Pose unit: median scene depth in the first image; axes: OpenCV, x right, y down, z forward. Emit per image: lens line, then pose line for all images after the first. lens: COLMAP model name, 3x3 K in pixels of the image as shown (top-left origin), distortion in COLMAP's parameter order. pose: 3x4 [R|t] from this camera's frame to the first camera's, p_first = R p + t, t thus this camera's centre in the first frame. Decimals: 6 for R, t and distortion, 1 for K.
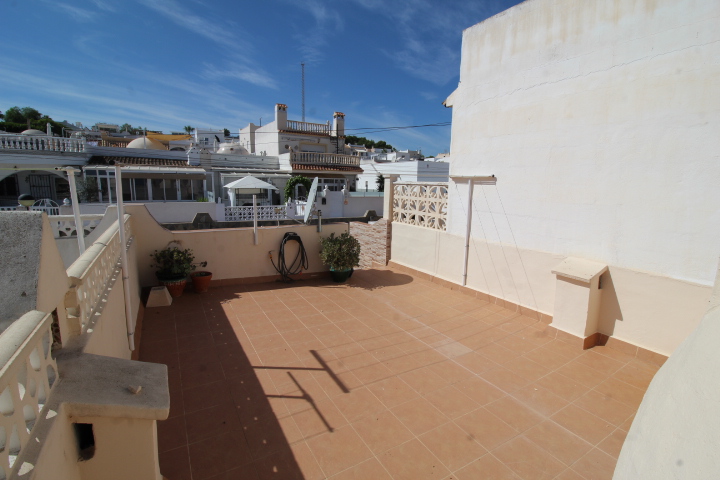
lens RADIAL K [[330.3, 0, 369.0], [0, 330.3, 243.4], [0, 0, 1]] dist [-0.003900, -0.009350]
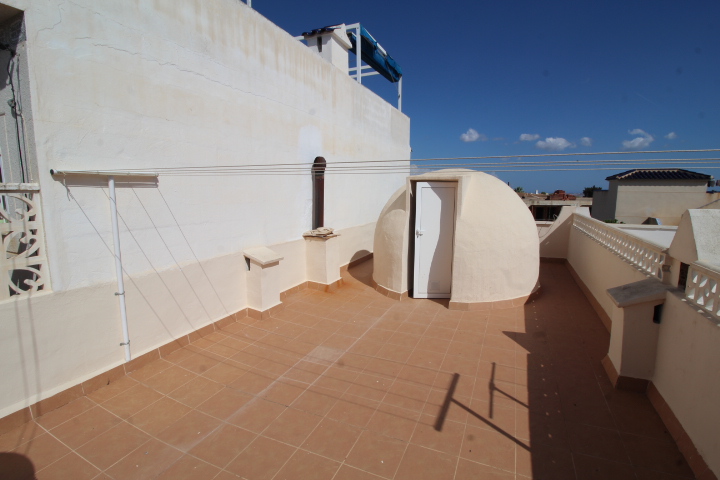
lens RADIAL K [[330.3, 0, 367.6], [0, 330.3, 238.2], [0, 0, 1]] dist [-0.003900, -0.009350]
pose [[-0.561210, -0.142670, 0.815285, -0.520670], [0.136222, 0.955677, 0.261008, -0.228365], [-0.816387, 0.257540, -0.516900, 1.195469]]
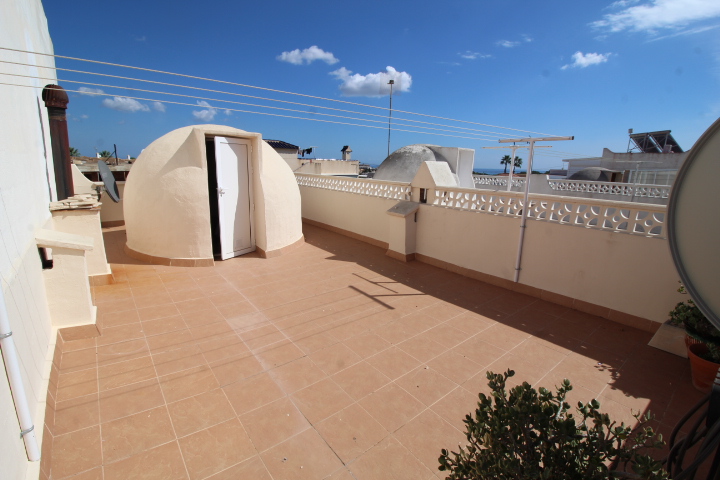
lens RADIAL K [[330.3, 0, 359.0], [0, 330.3, 242.7], [0, 0, 1]] dist [-0.003900, -0.009350]
pose [[-0.993169, -0.022617, -0.114469, 0.050025], [-0.067802, 0.910275, 0.408415, -0.248156], [0.094961, 0.413386, -0.905591, 1.607310]]
